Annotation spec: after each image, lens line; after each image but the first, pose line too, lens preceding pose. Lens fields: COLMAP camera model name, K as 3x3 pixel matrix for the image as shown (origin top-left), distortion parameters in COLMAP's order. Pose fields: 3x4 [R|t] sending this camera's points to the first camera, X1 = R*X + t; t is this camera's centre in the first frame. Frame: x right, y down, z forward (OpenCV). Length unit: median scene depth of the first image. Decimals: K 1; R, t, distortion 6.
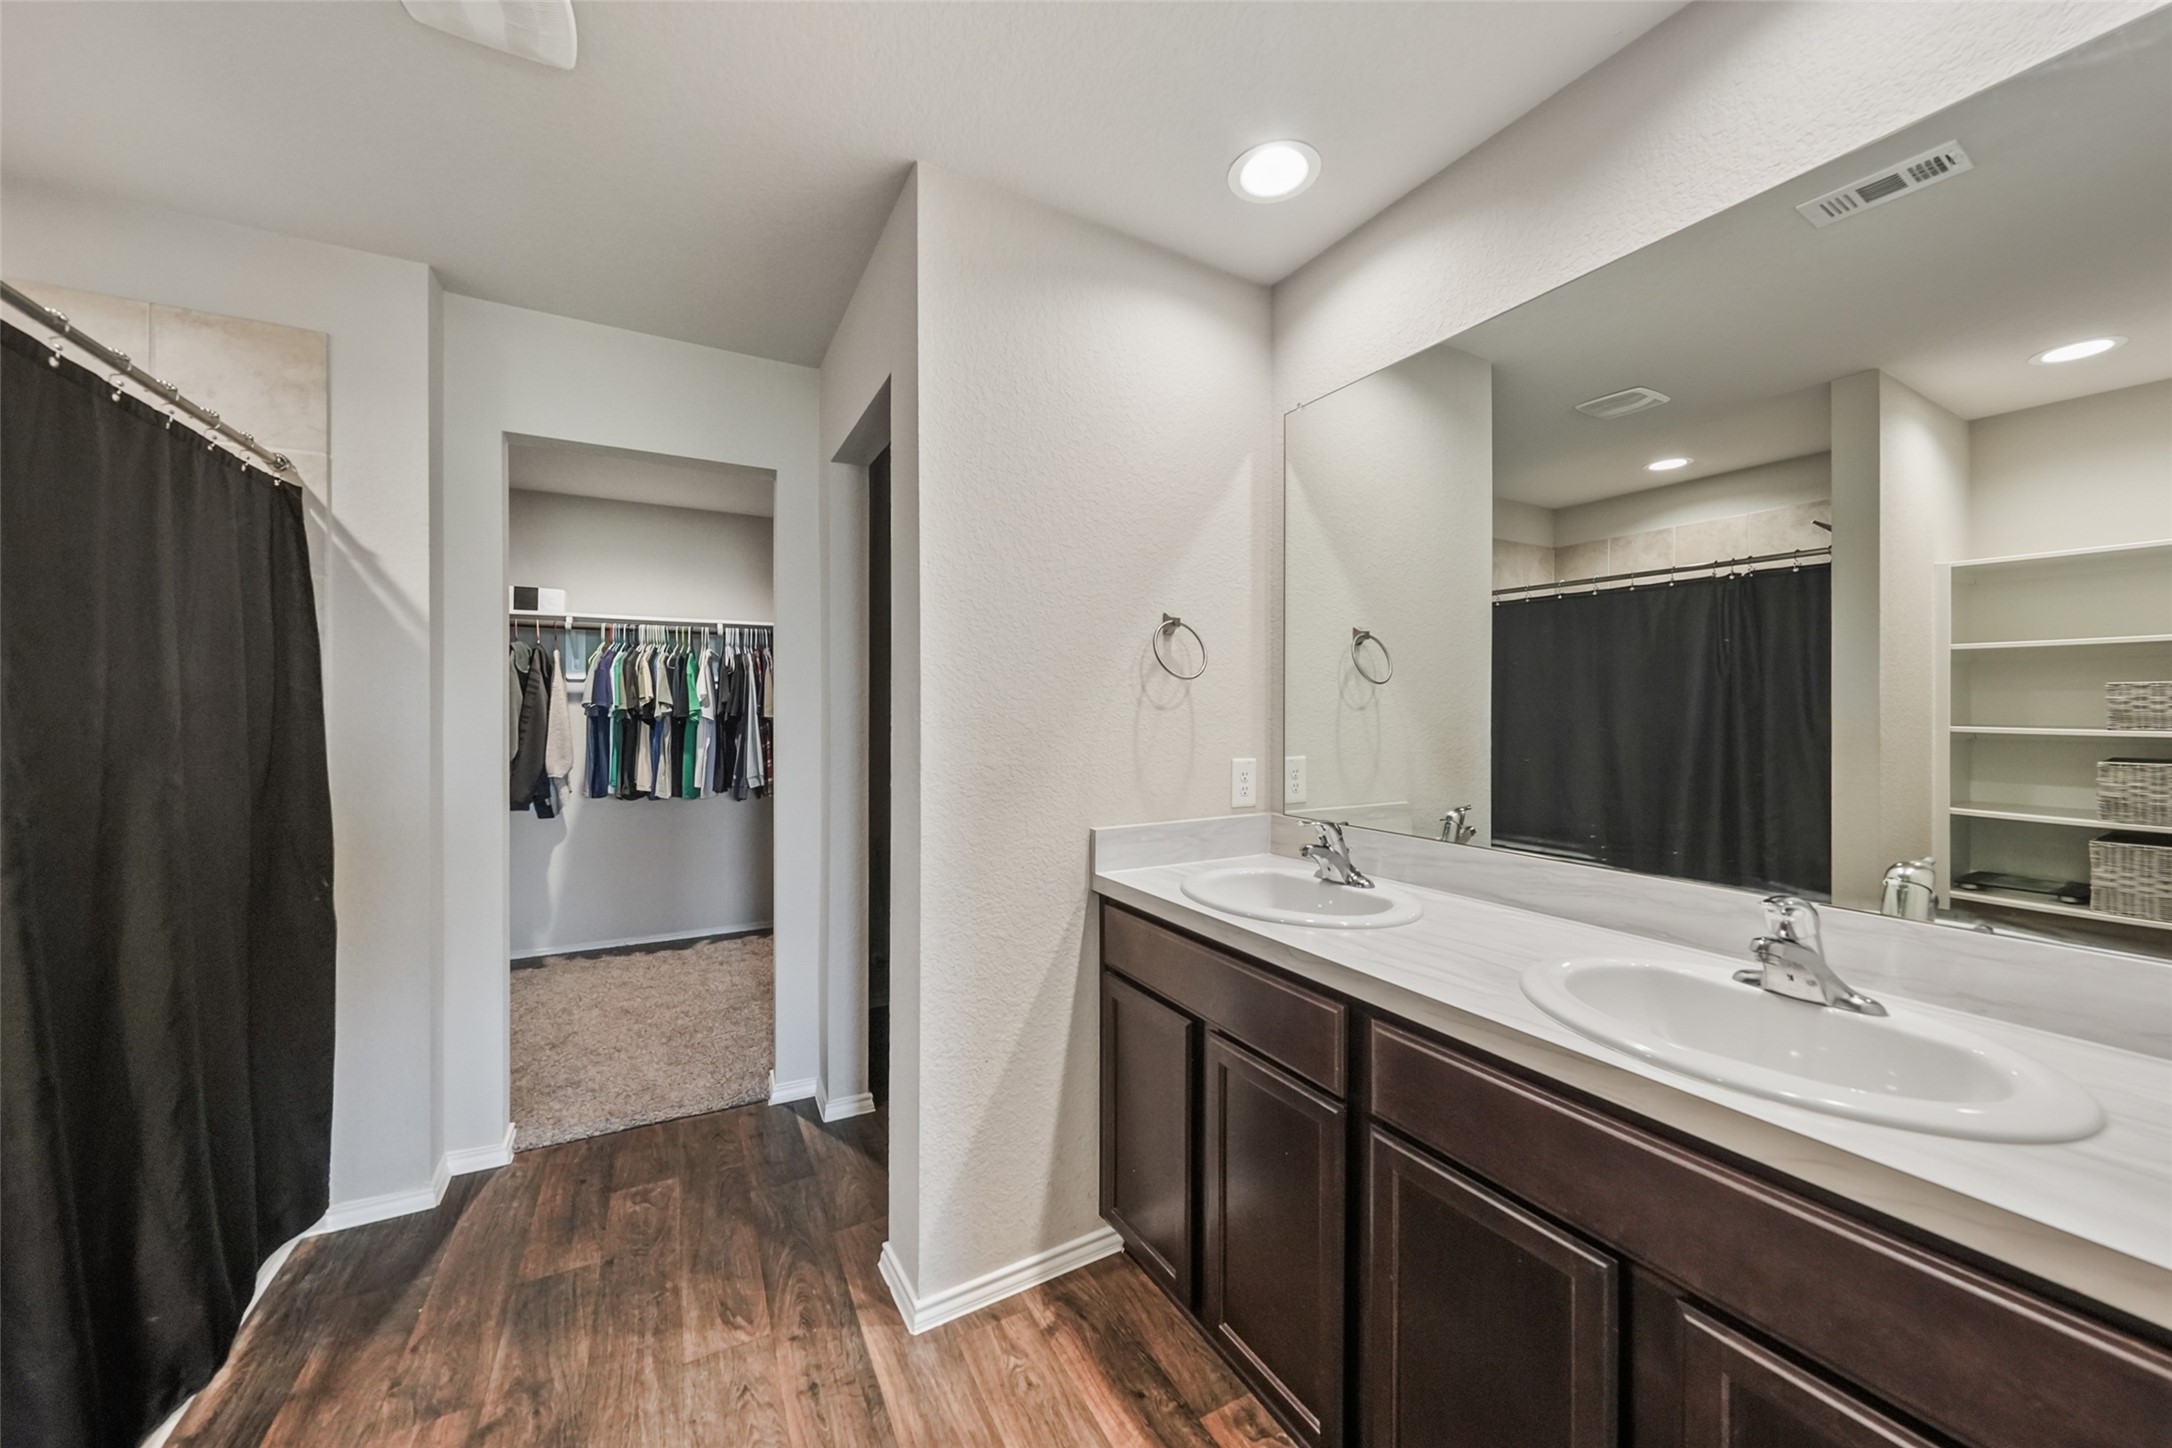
lens RADIAL K [[758.3, 0, 1094.0], [0, 758.3, 707.4], [0, 0, 1]] dist [0.000510, 0.000090]
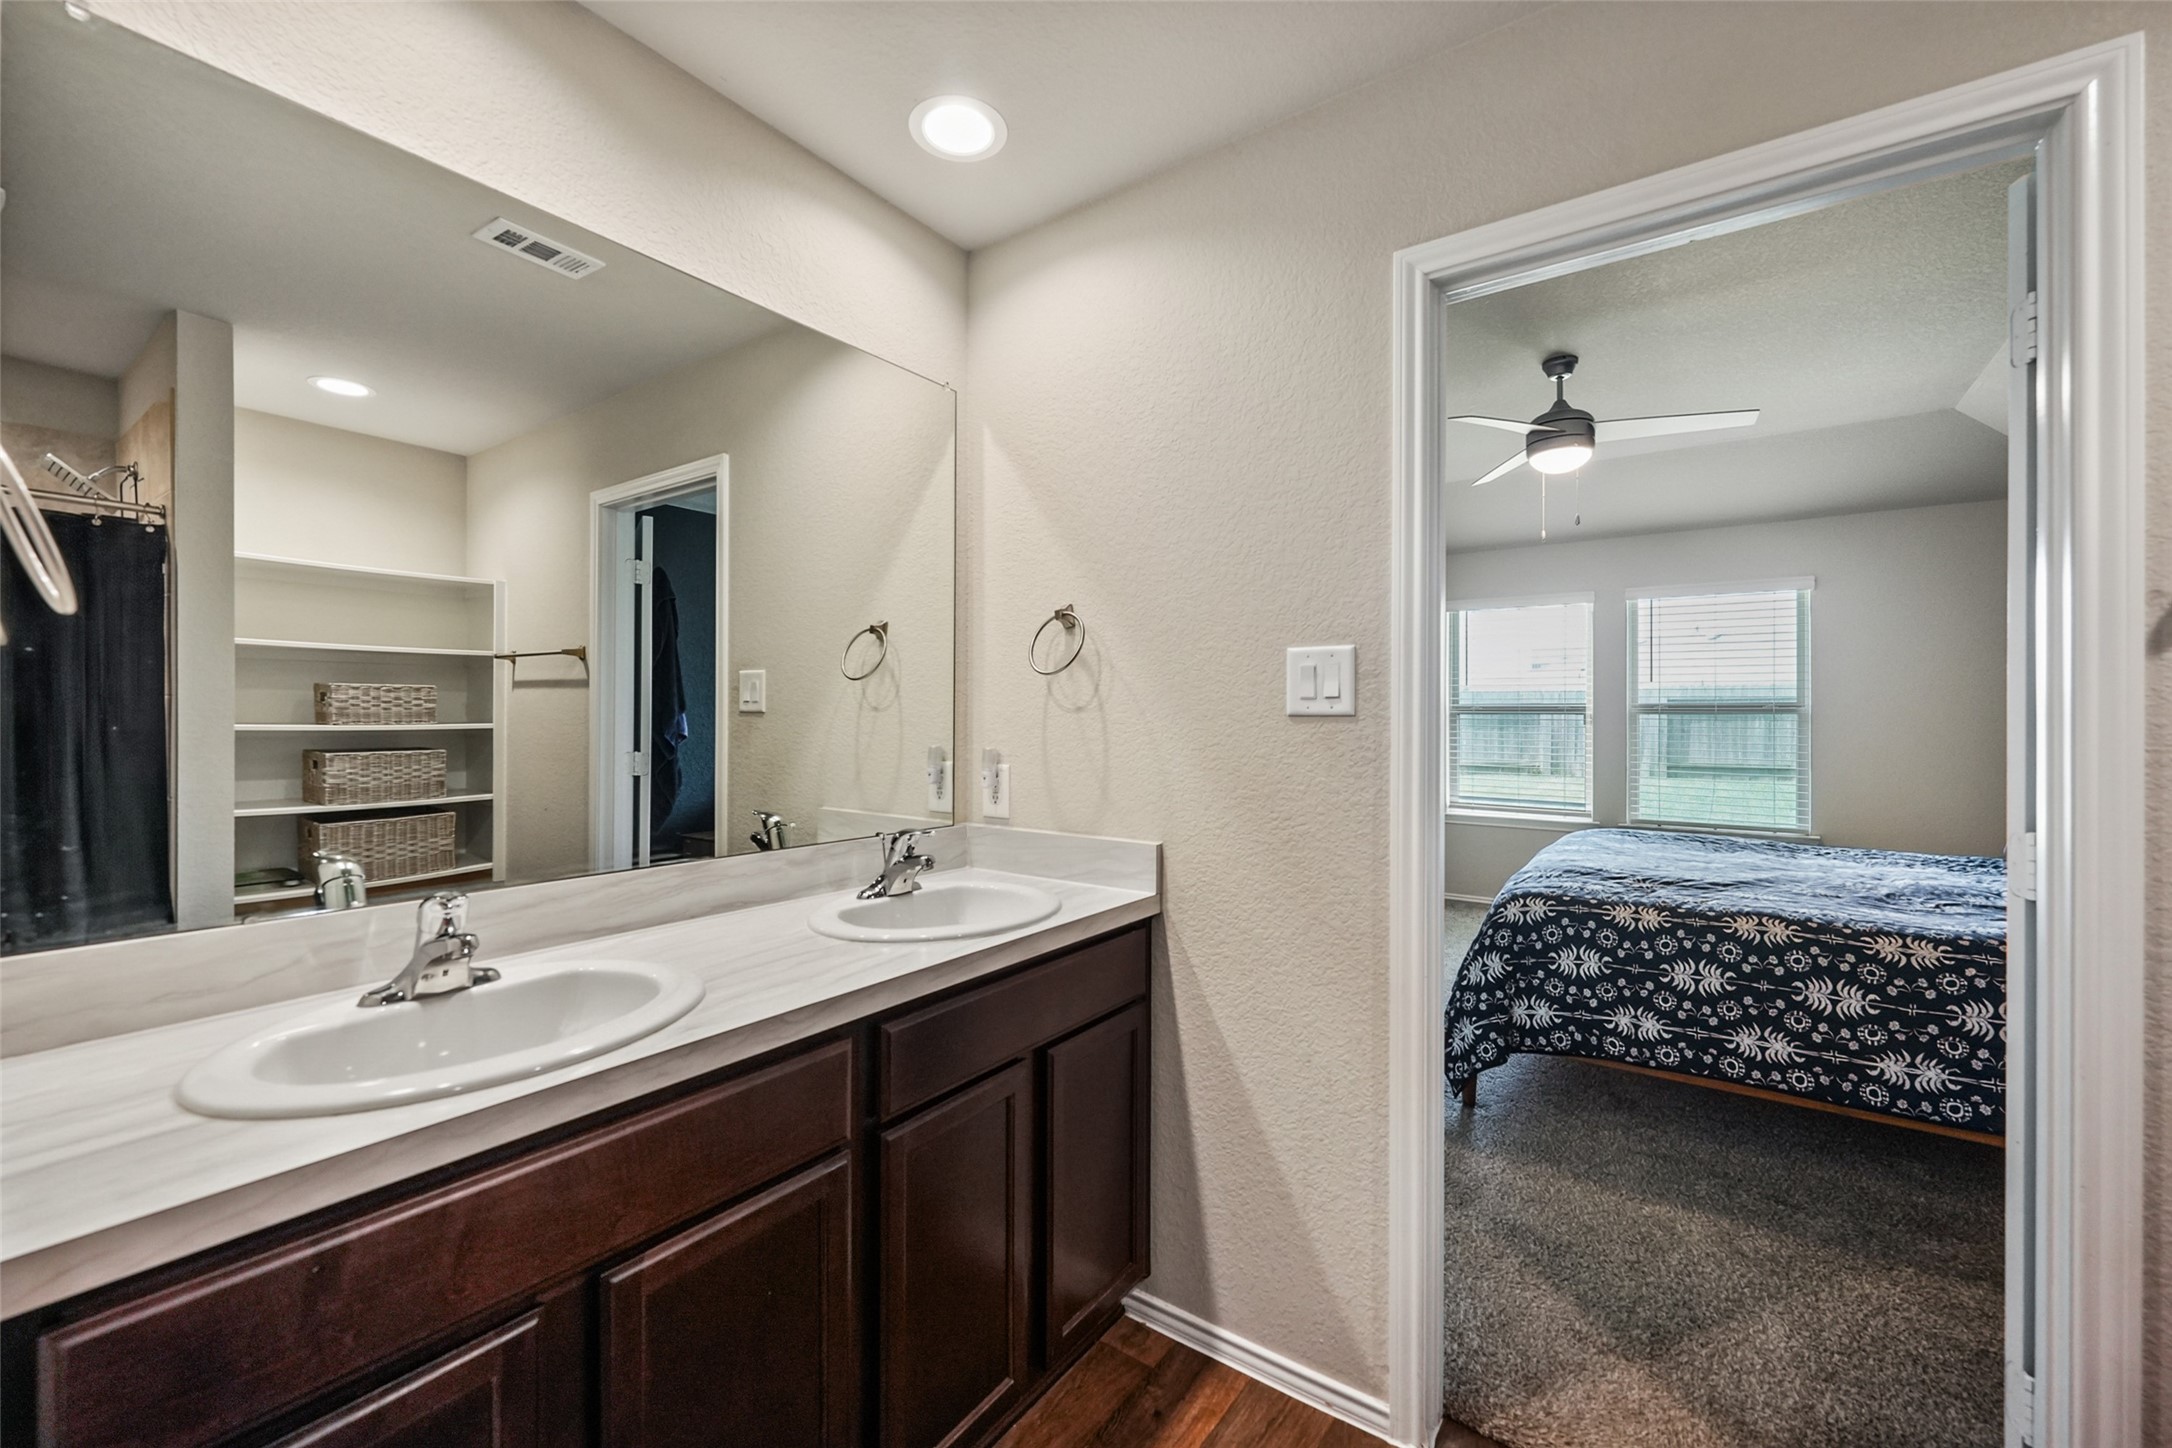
lens RADIAL K [[872.5, 0, 1042.3], [0, 872.5, 723.1], [0, 0, 1]] dist [0.000807, 0.001063]
pose [[-0.377907, -0.019018, 0.925648, -0.574649], [-0.015710, 0.999777, 0.014127, -0.002229], [-0.925710, -0.009203, -0.378121, 0.939949]]
